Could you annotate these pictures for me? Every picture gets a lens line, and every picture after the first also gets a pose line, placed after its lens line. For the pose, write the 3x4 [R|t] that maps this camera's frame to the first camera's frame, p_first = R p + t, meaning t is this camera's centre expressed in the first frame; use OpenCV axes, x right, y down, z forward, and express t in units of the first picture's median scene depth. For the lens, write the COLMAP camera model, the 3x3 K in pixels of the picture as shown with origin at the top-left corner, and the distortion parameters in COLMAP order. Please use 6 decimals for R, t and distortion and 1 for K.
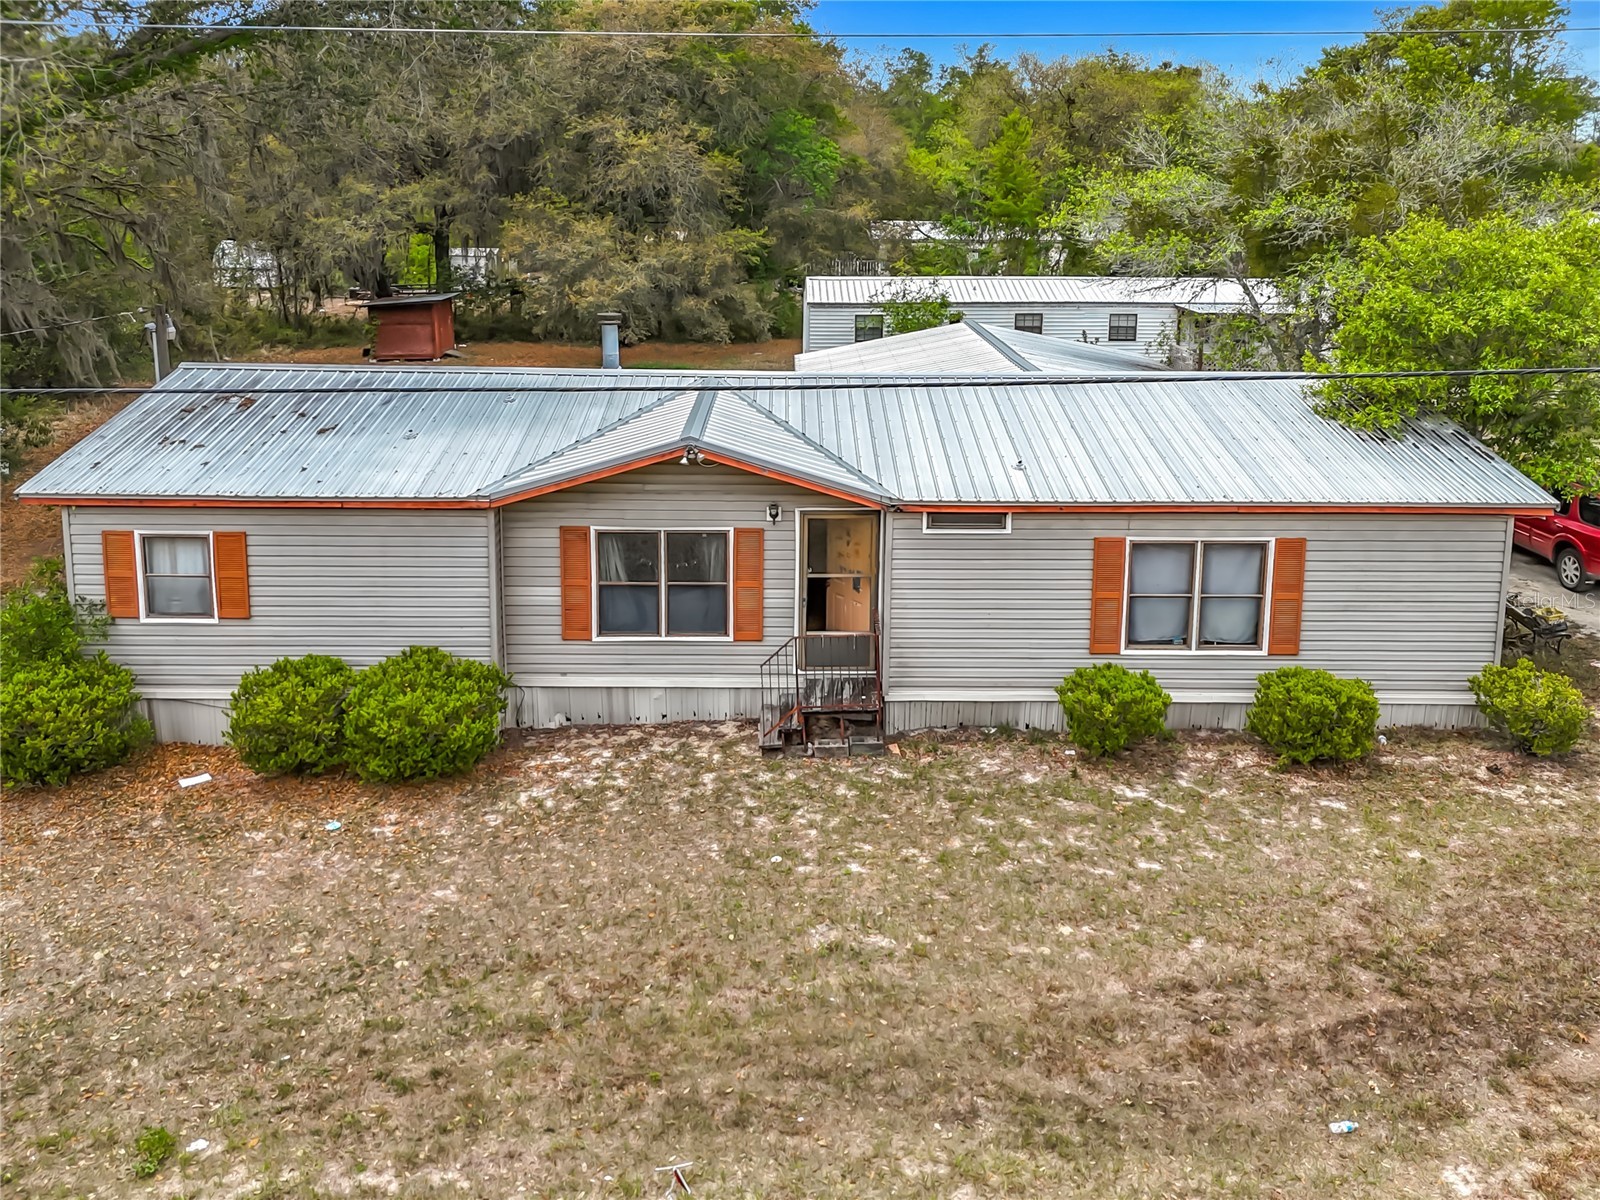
lens RADIAL K [[1269.2, 0, 783.2], [0, 1269.2, 465.4], [0, 0, 1]] dist [0.032991, -0.018376]
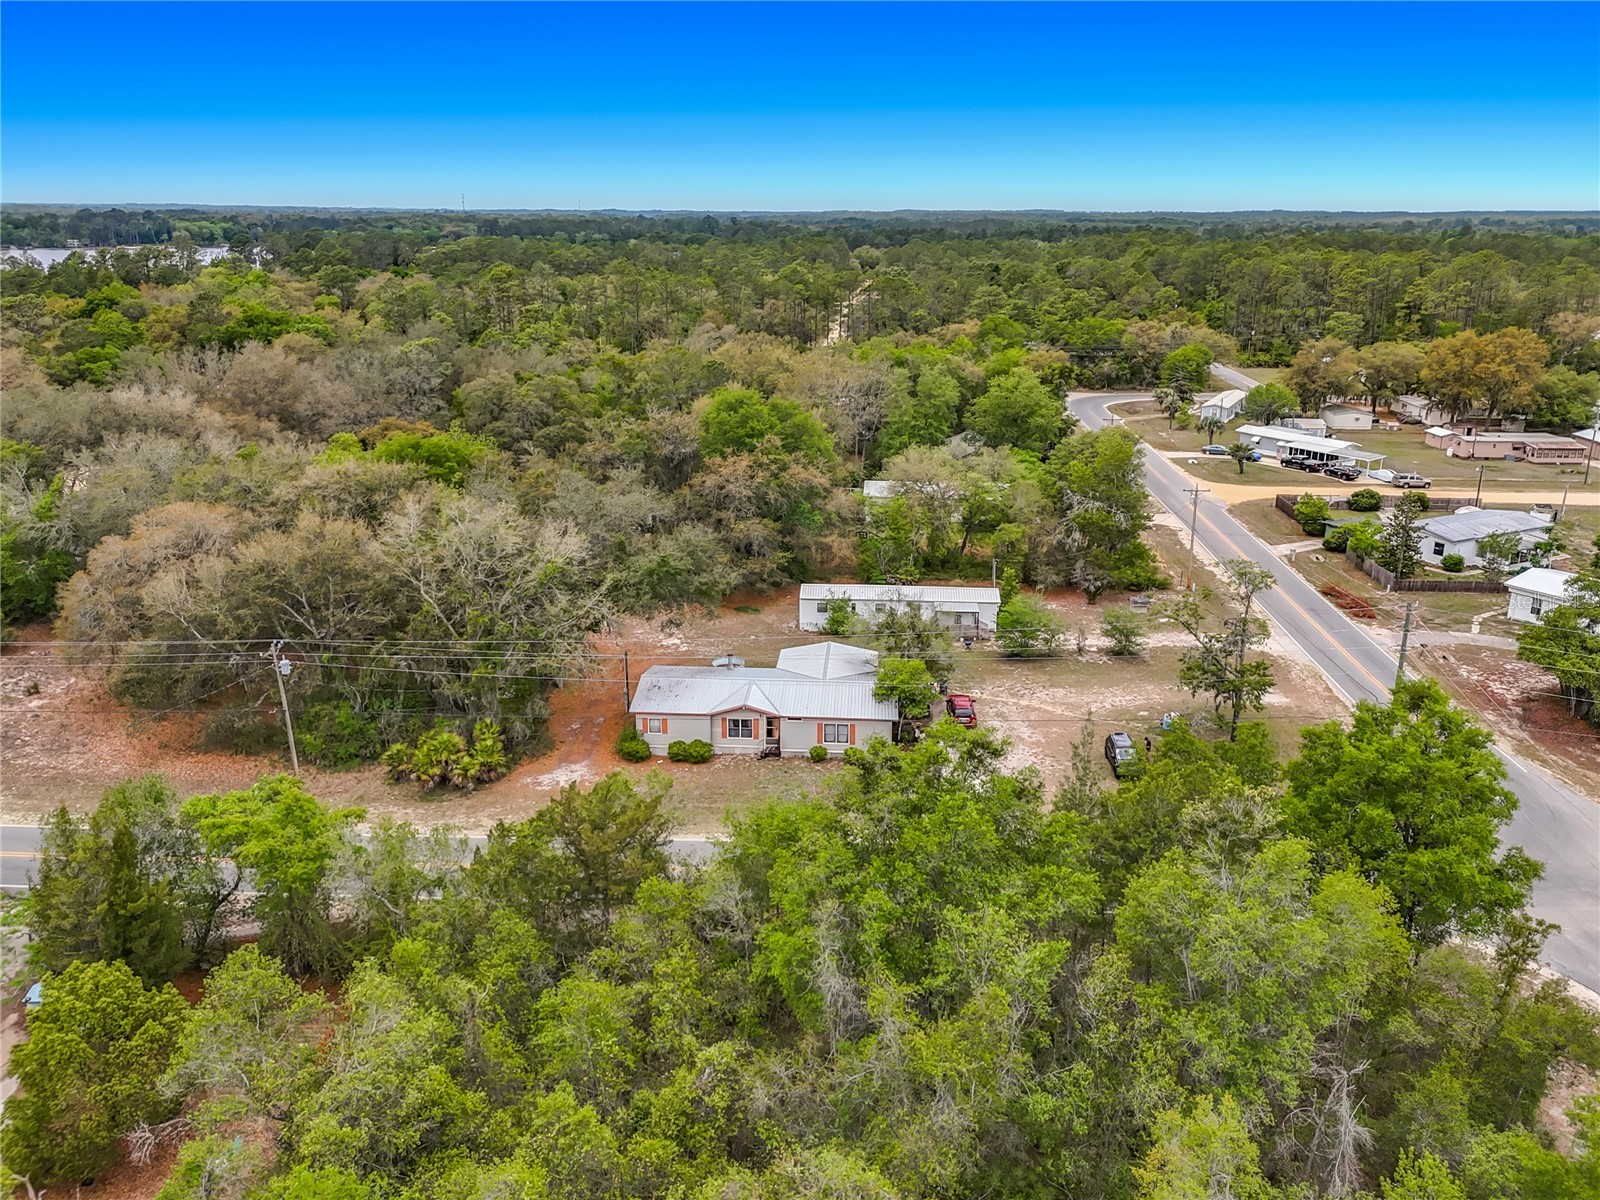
lens RADIAL K [[1199.3, 0, 812.2], [0, 1199.3, 597.5], [0, 0, 1]] dist [0.036705, -0.017367]
pose [[0.998210, 0.021274, -0.055898, 0.539028], [-0.016139, 0.995743, 0.090746, -1.036097], [0.057591, -0.089682, 0.994304, -4.471930]]
